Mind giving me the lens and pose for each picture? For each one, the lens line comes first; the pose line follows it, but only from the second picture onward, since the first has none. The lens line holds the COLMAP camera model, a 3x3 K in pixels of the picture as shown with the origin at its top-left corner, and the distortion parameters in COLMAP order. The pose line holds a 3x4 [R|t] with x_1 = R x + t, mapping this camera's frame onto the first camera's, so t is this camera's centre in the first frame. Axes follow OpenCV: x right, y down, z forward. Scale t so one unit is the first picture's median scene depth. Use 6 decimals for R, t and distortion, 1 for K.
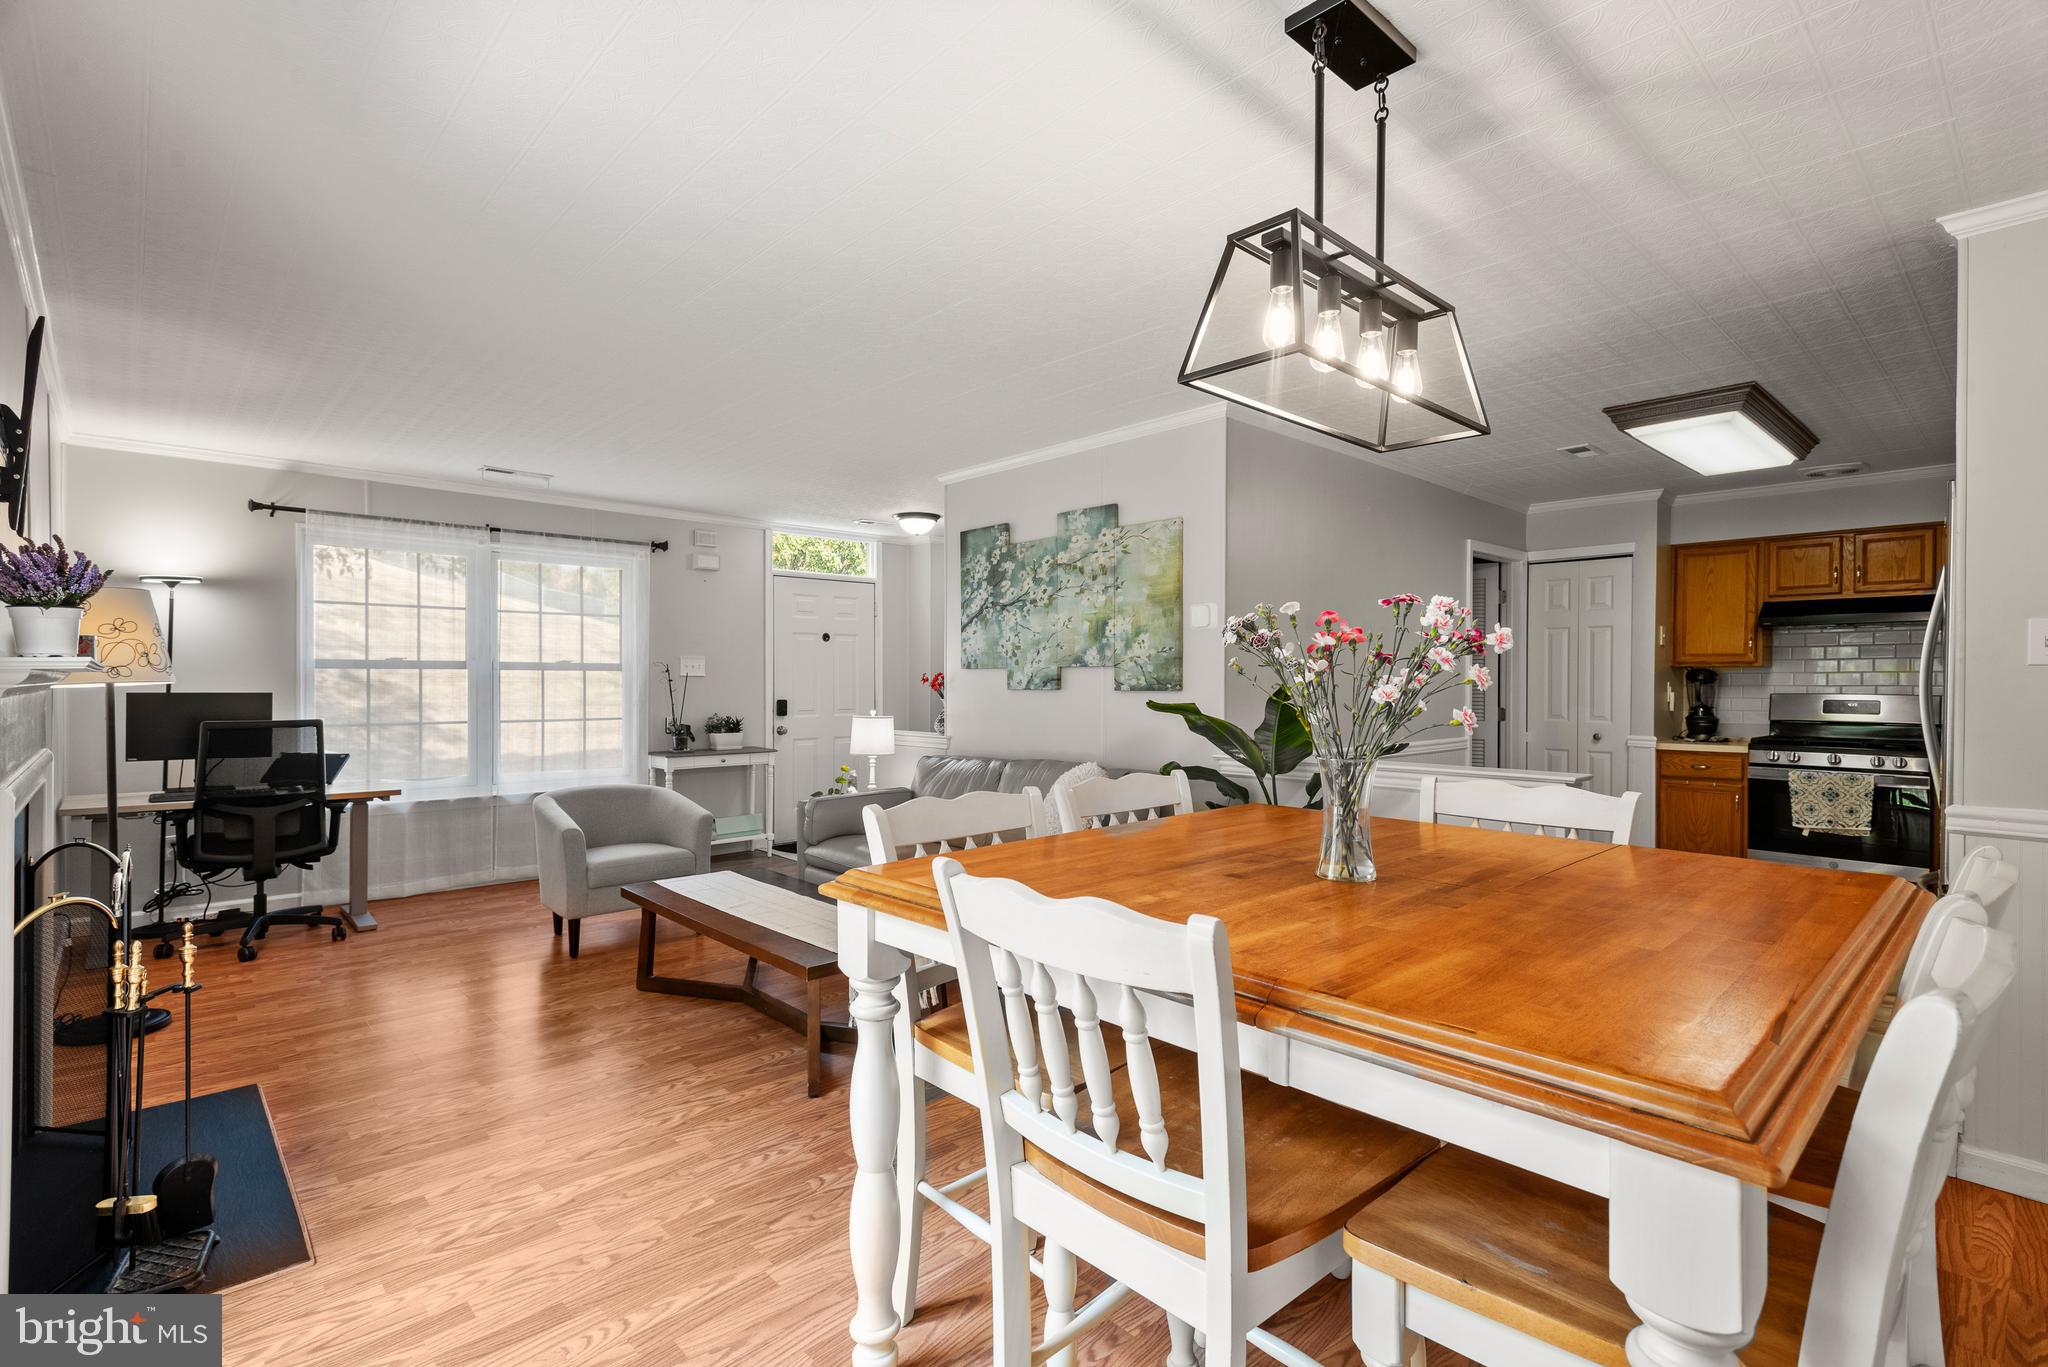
lens RADIAL K [[962.2, 0, 1026.7], [0, 962.2, 684.6], [0, 0, 1]] dist [0.016035, -0.001345]
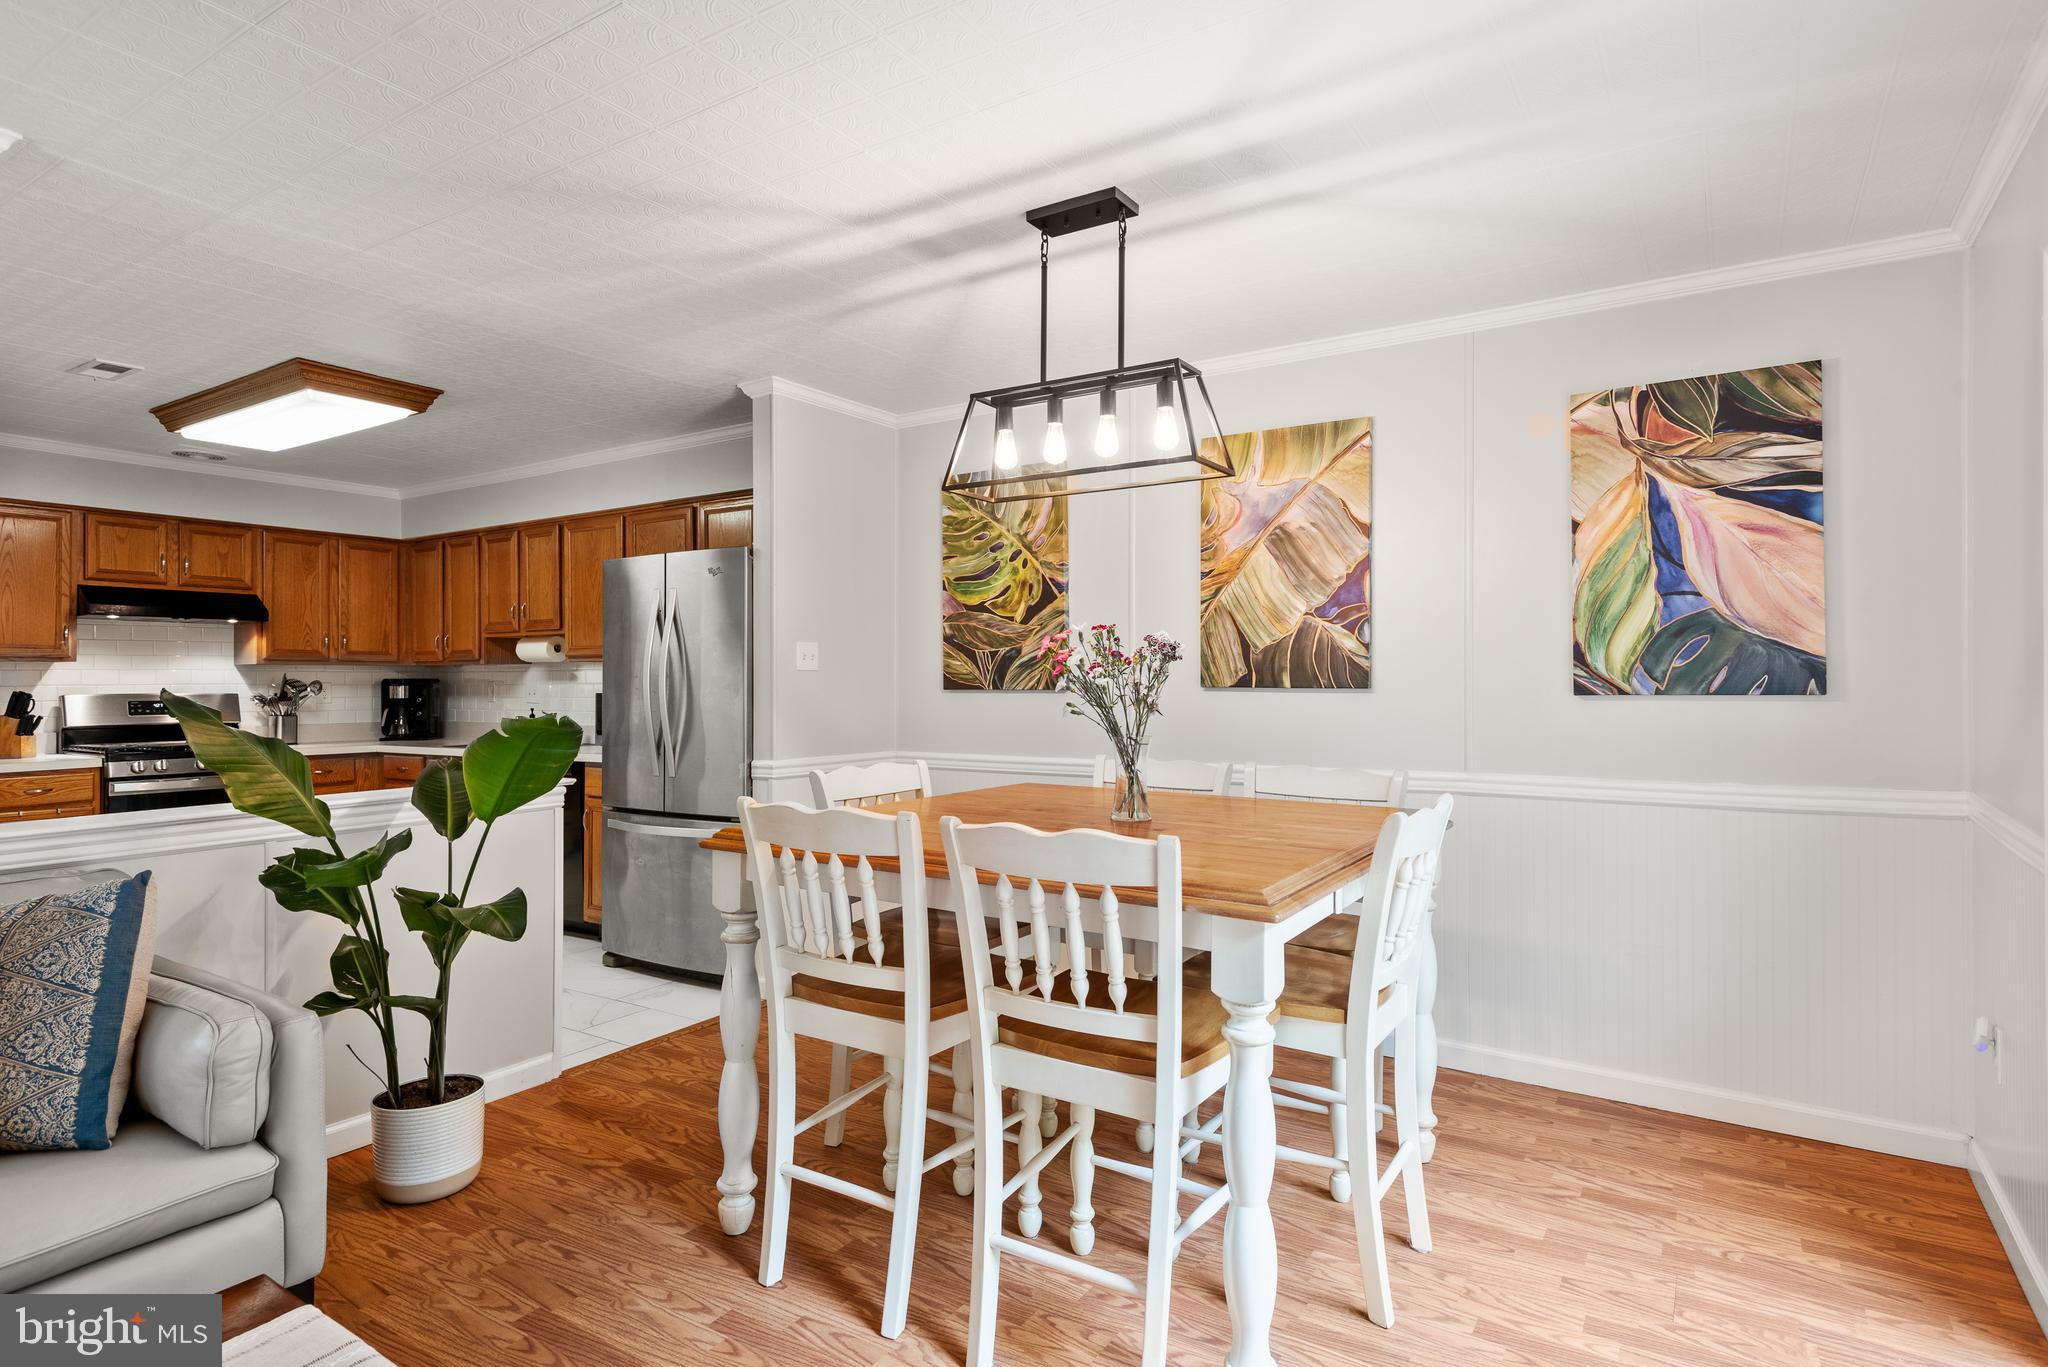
lens RADIAL K [[1076.8, 0, 1026.1], [0, 1076.8, 673.6], [0, 0, 1]] dist [0.027803, -0.012369]
pose [[-0.241763, 0.001747, 0.970334, -0.400891], [0.004522, 0.999990, -0.000674, -0.005389], [-0.970325, 0.004225, -0.241768, 0.518646]]
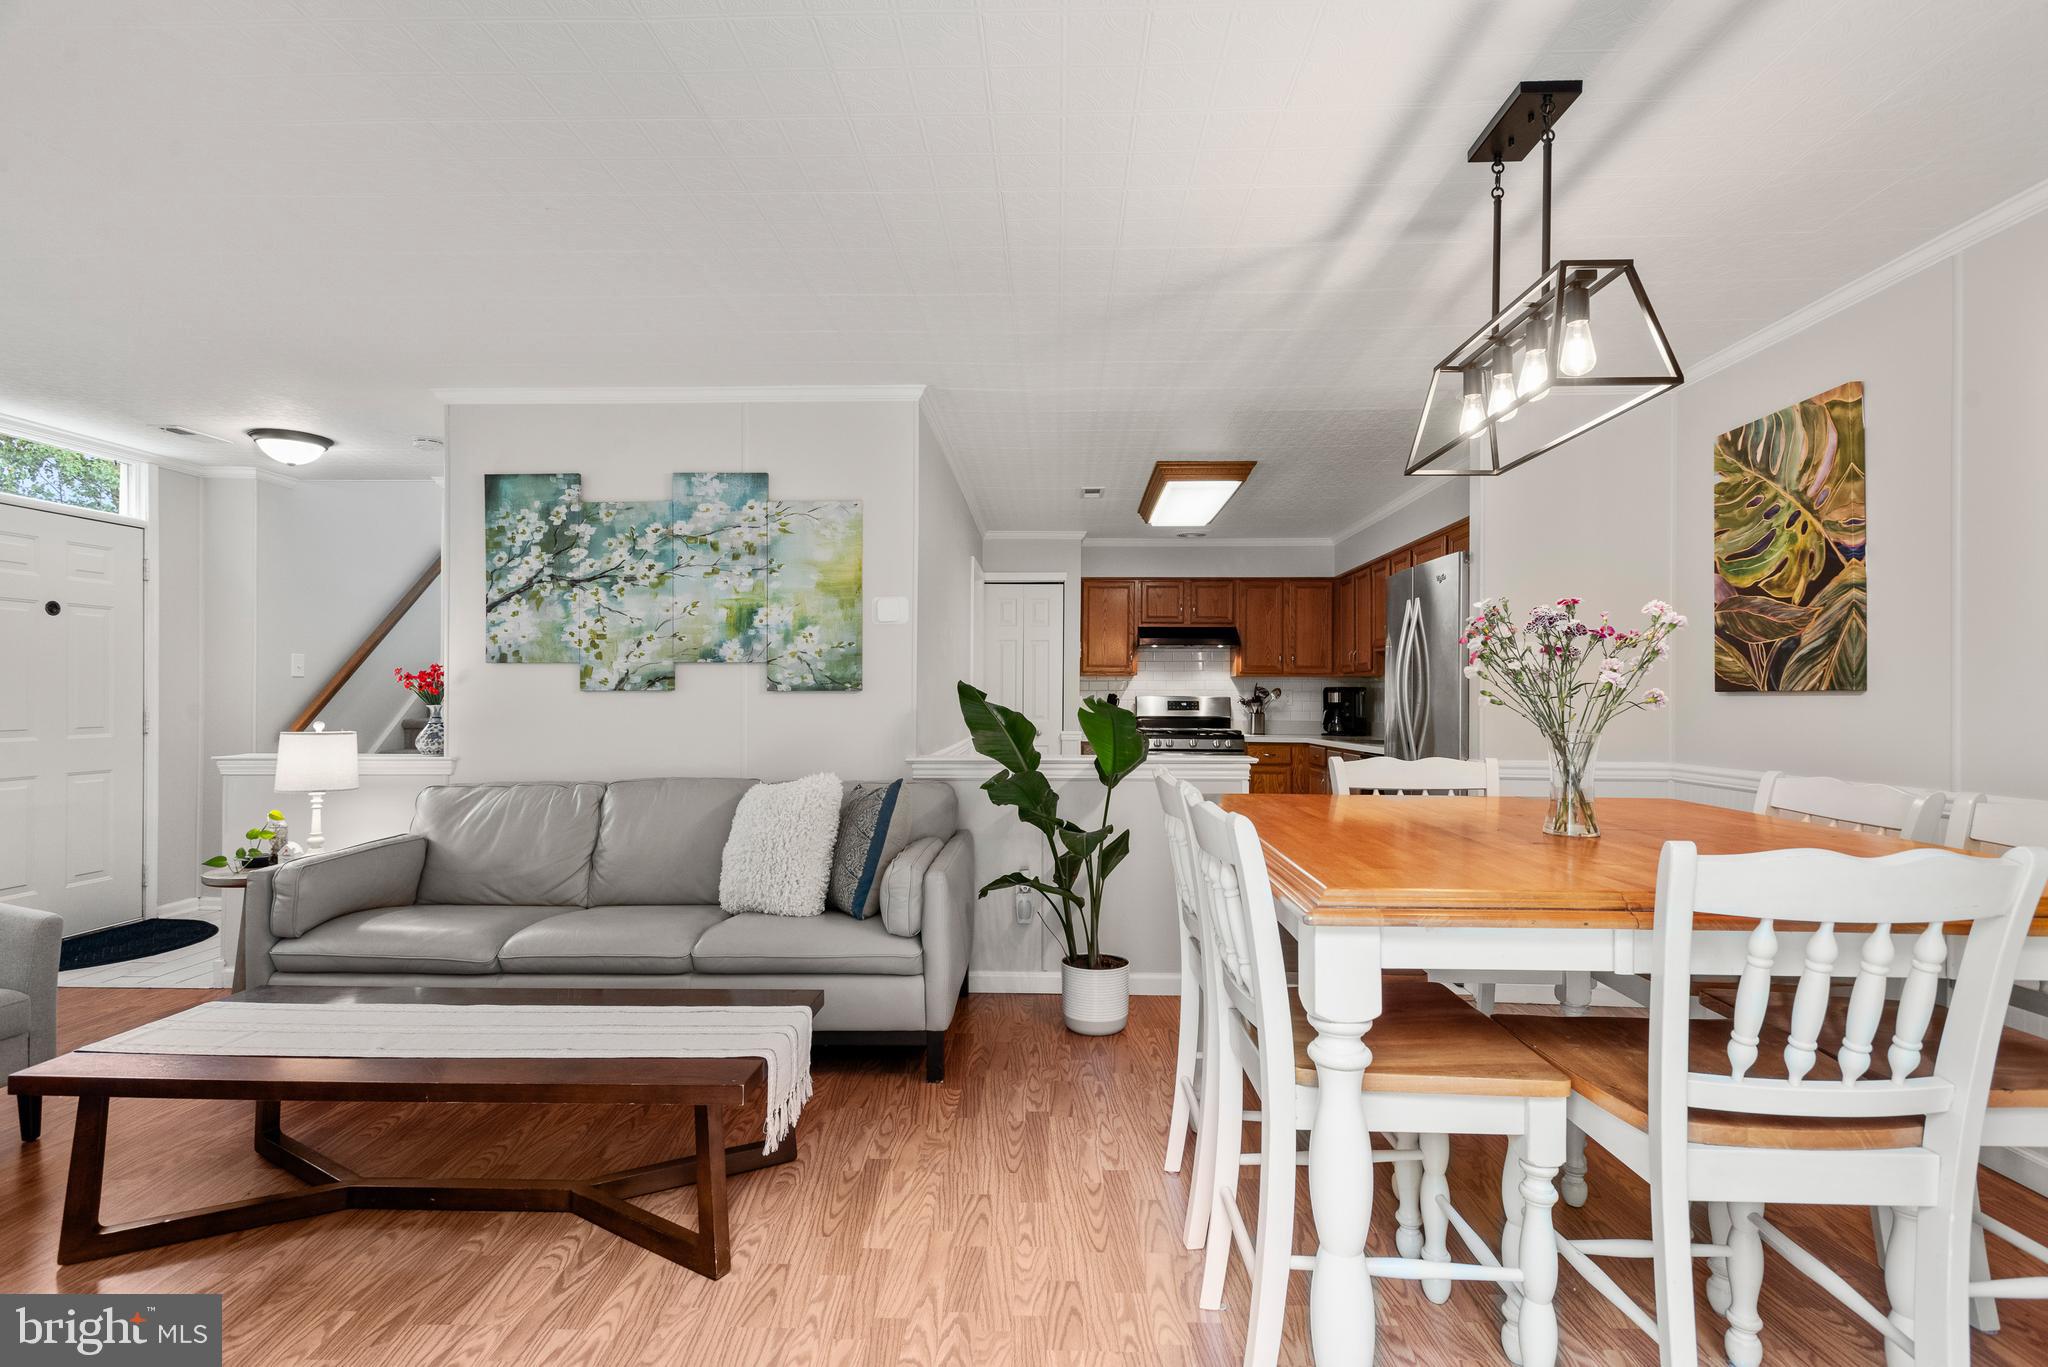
lens RADIAL K [[967.4, 0, 1023.6], [0, 967.4, 690.3], [0, 0, 1]] dist [0.017633, -0.000557]
pose [[0.706577, 0.003130, 0.707630, -0.331622], [0.001347, 0.999982, -0.005768, 0.010139], [-0.707635, 0.005029, 0.706560, 0.212925]]
